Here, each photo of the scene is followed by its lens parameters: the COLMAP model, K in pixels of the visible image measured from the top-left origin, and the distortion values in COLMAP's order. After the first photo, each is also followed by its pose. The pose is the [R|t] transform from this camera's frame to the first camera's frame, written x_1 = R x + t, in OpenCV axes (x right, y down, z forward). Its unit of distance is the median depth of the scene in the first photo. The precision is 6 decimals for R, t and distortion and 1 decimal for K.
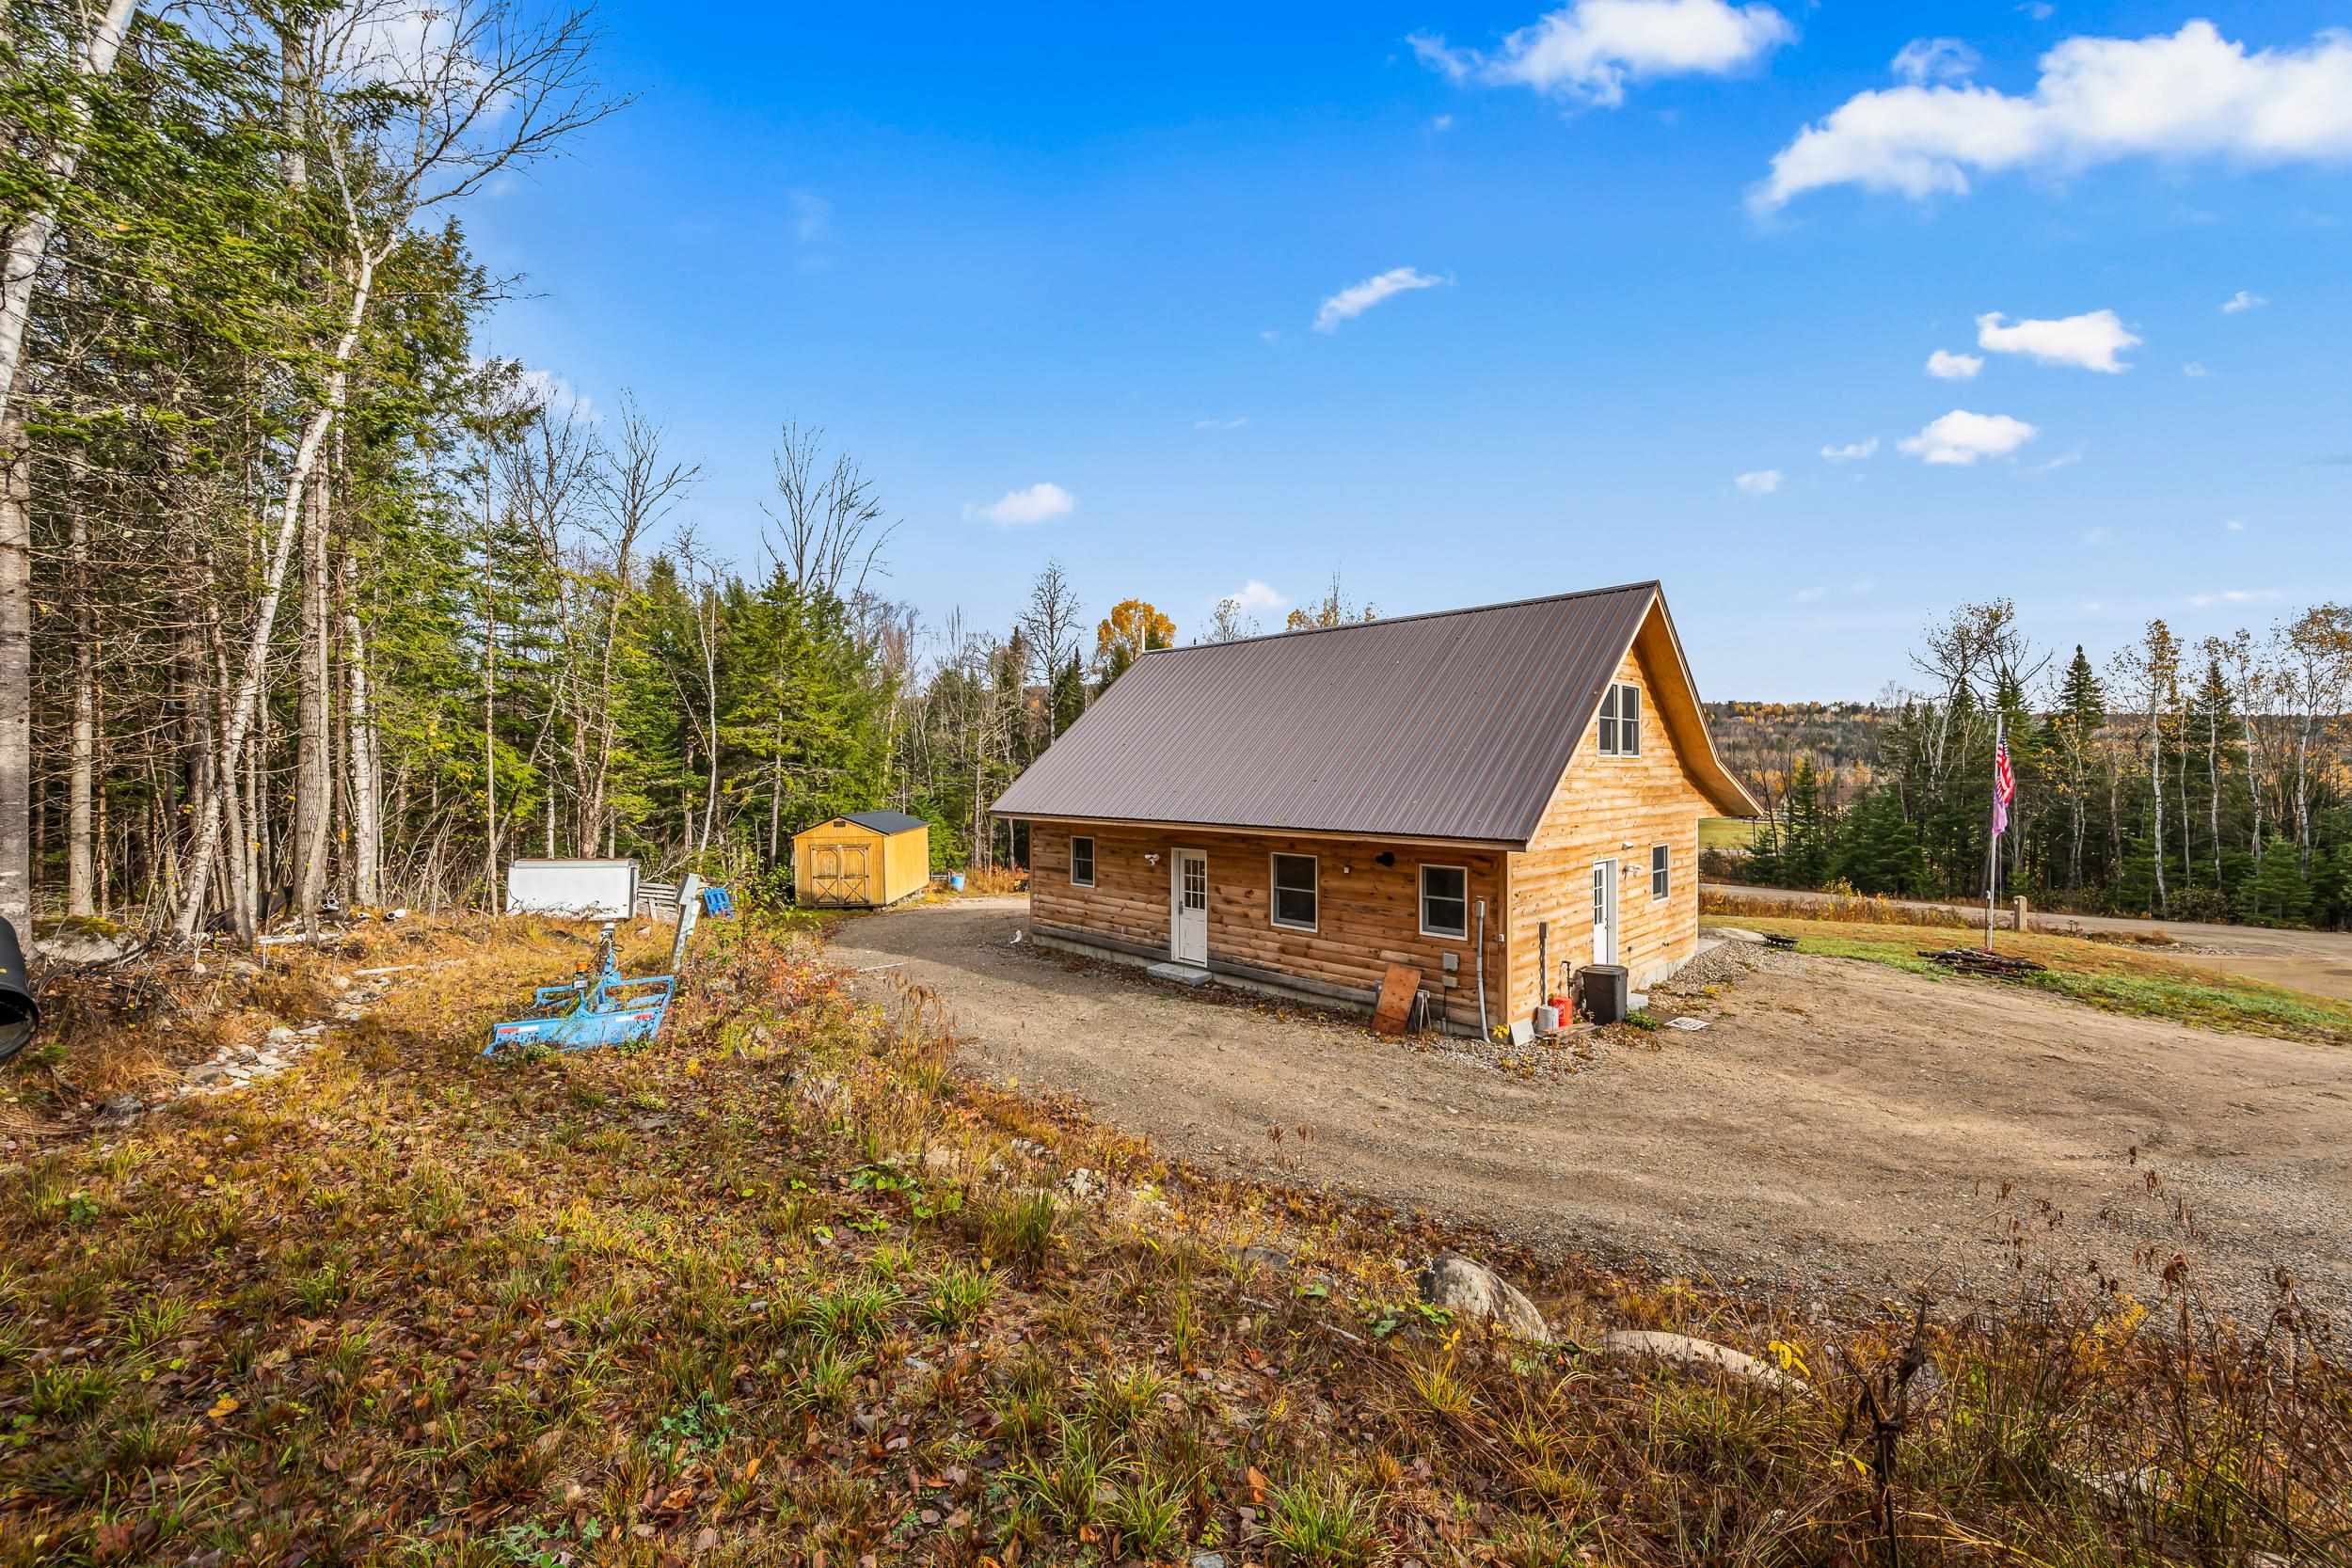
lens RADIAL K [[931.4, 0, 1160.7], [0, 931.4, 770.4], [0, 0, 1]] dist [-0.000173, -0.000218]
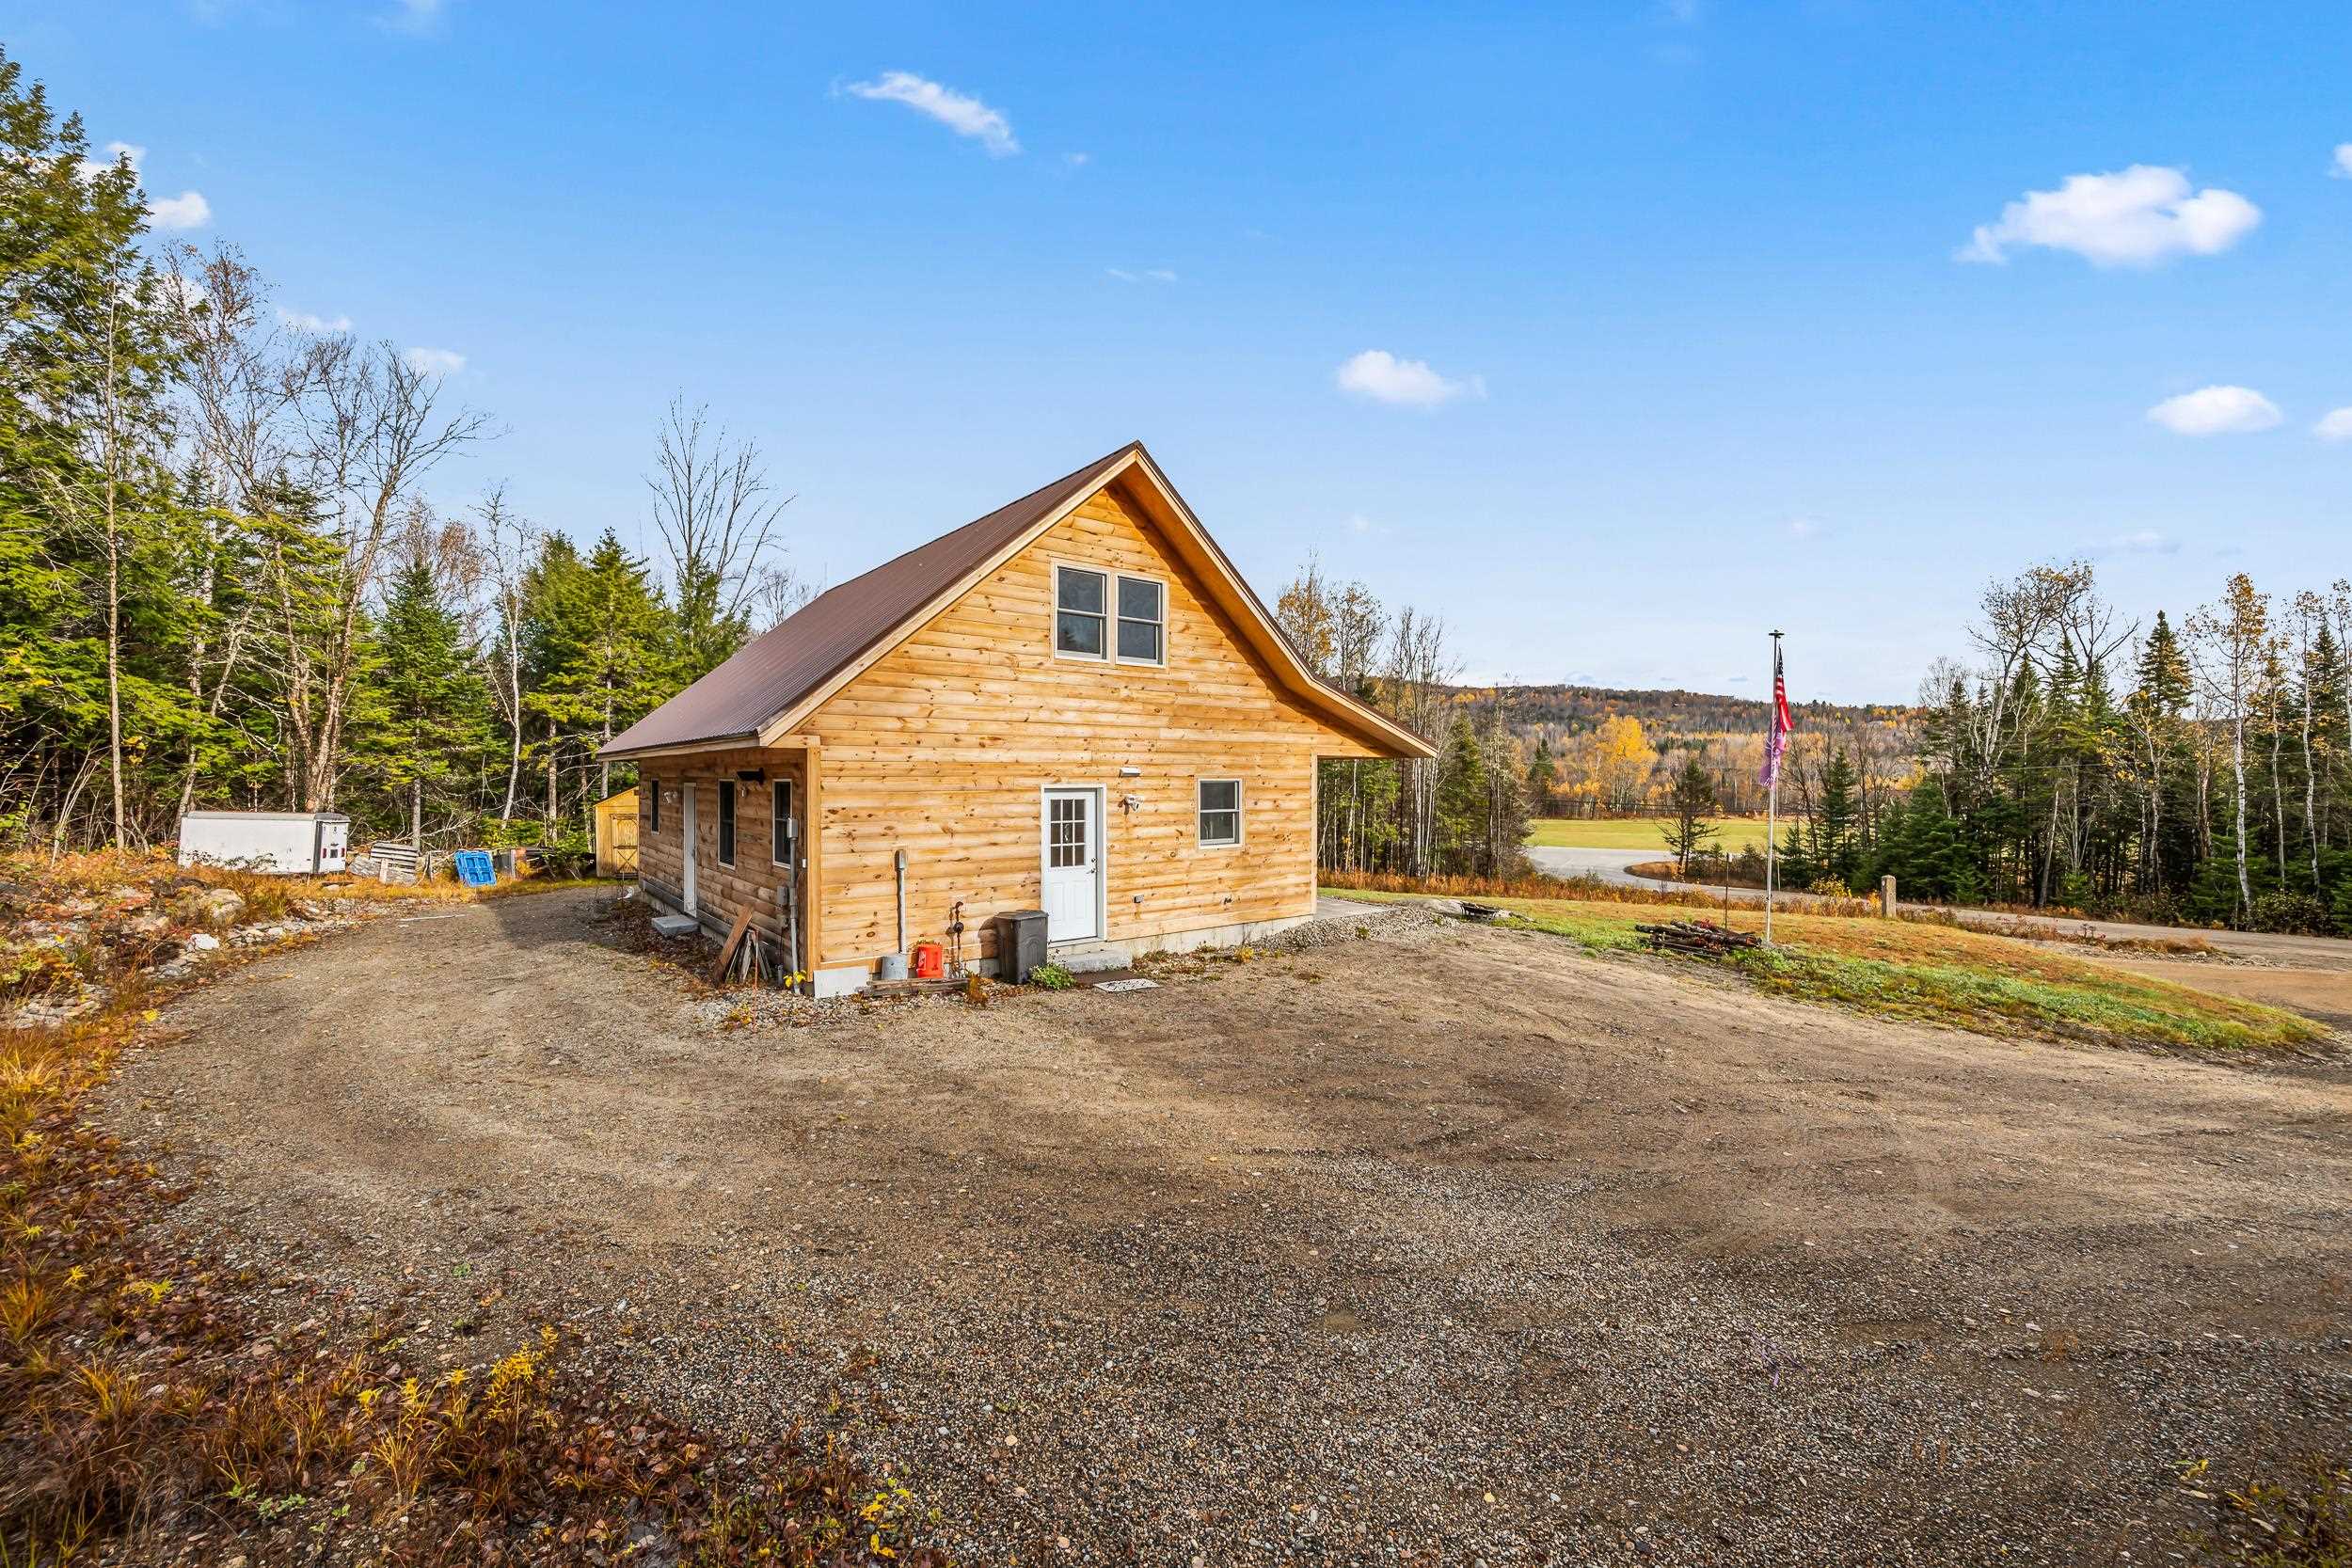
lens RADIAL K [[931.4, 0, 1181.2], [0, 931.4, 797.2], [0, 0, 1]] dist [-0.000173, -0.000218]
pose [[0.994676, 0.005569, -0.102900, 0.314479], [-0.003827, 0.999846, 0.017114, 0.043837], [0.102980, -0.016629, 0.994544, 0.096440]]
